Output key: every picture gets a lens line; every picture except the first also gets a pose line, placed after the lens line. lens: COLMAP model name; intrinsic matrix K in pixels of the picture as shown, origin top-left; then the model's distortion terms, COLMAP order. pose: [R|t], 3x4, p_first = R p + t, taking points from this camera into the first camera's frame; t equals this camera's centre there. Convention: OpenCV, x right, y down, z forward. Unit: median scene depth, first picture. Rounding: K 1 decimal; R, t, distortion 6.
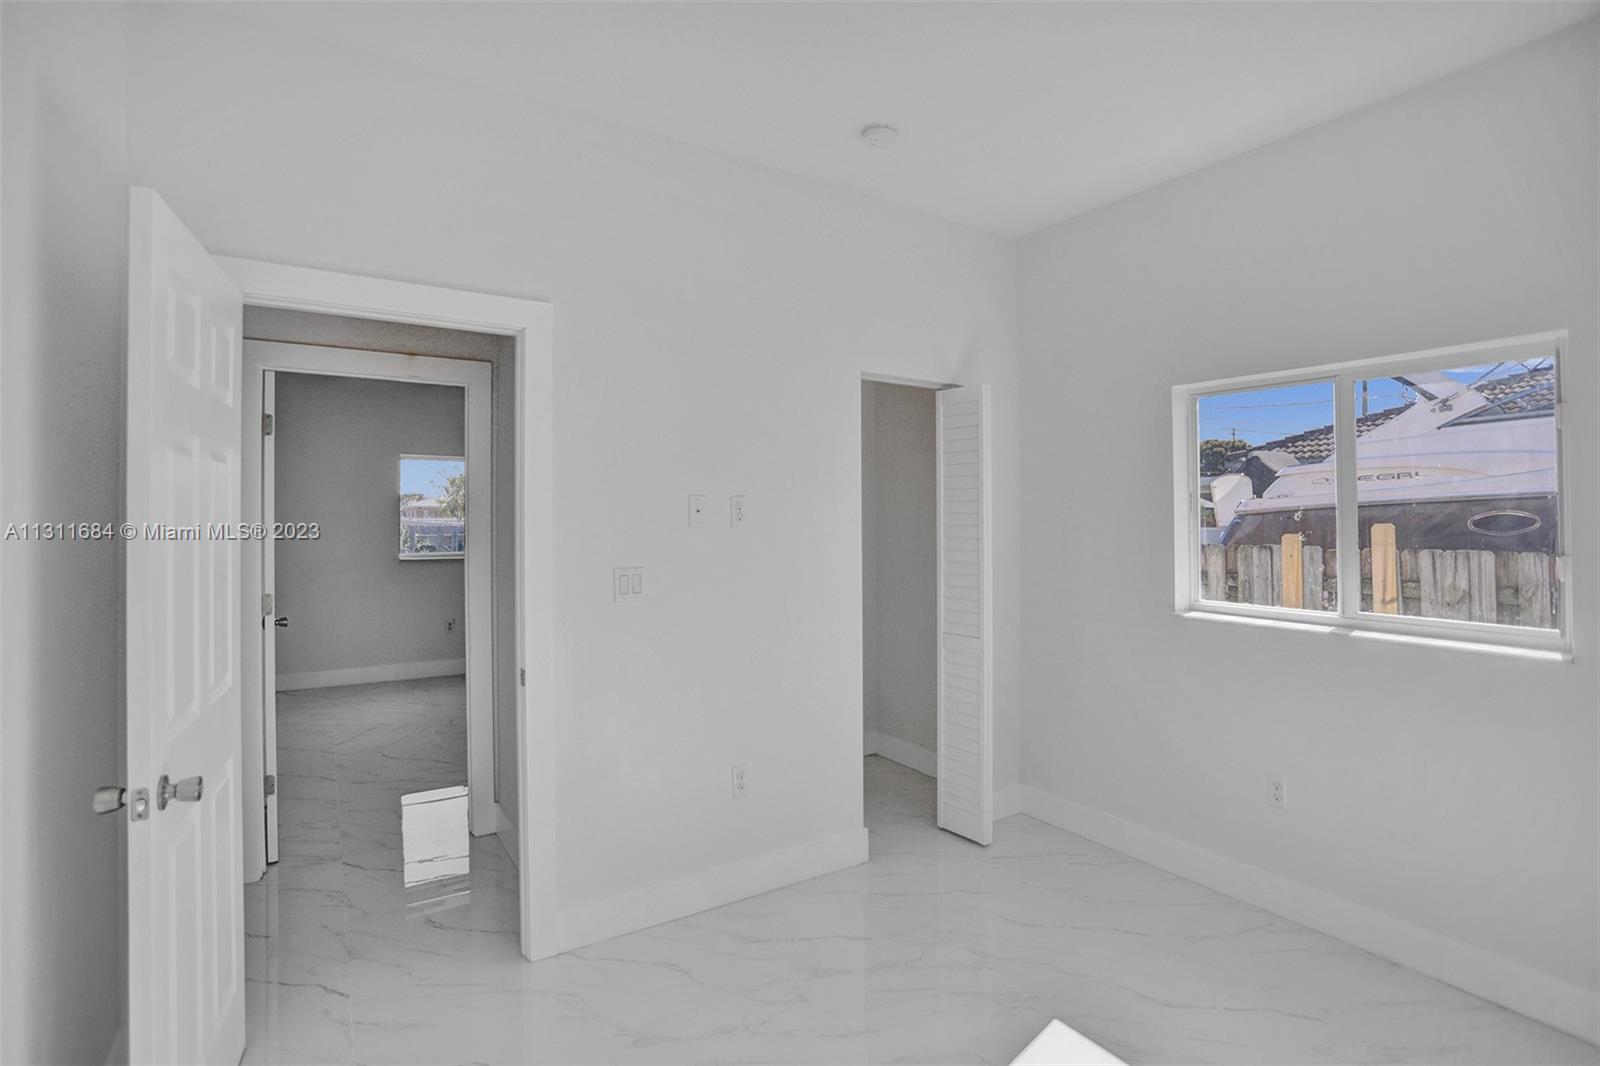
lens RADIAL K [[780.3, 0, 800.0], [0, 780.3, 533.0], [0, 0, 1]] dist [-0.060614, 0.028241]
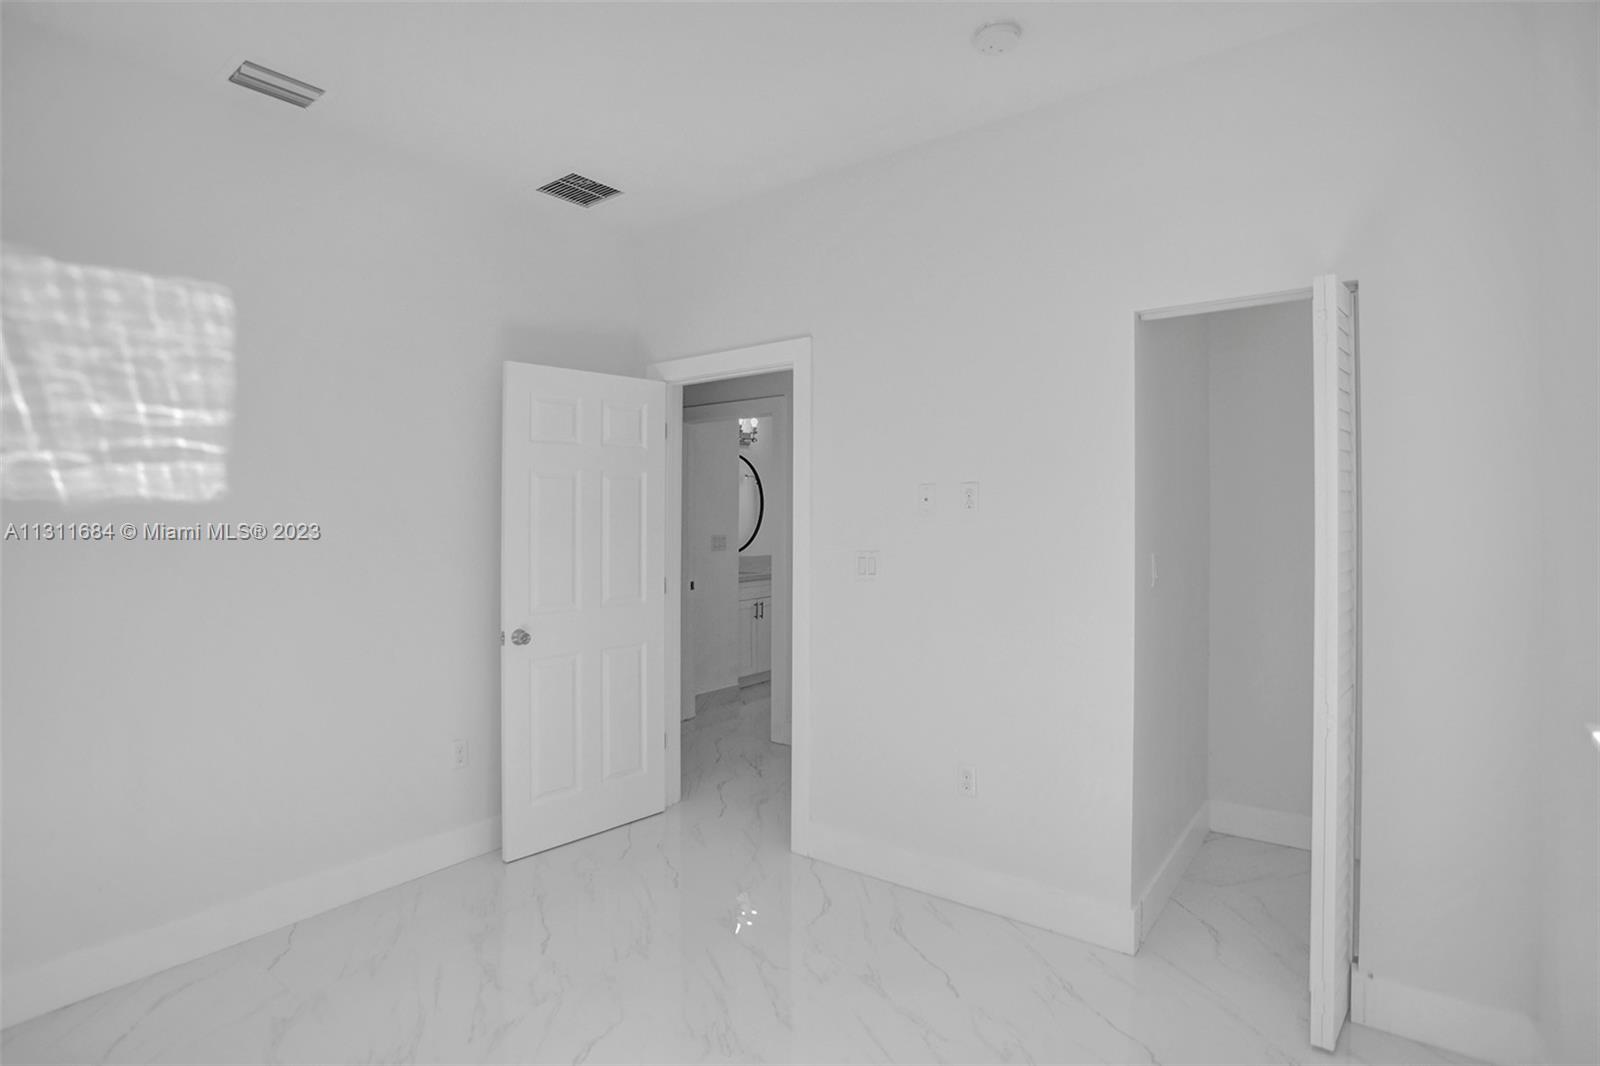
lens RADIAL K [[780.3, 0, 800.0], [0, 780.3, 533.0], [0, 0, 1]] dist [-0.060614, 0.028241]
pose [[0.345598, 0.026920, -0.937996, 0.740568], [-0.007114, 0.999635, 0.026068, -0.009294], [0.938356, -0.002336, 0.345664, 0.482820]]
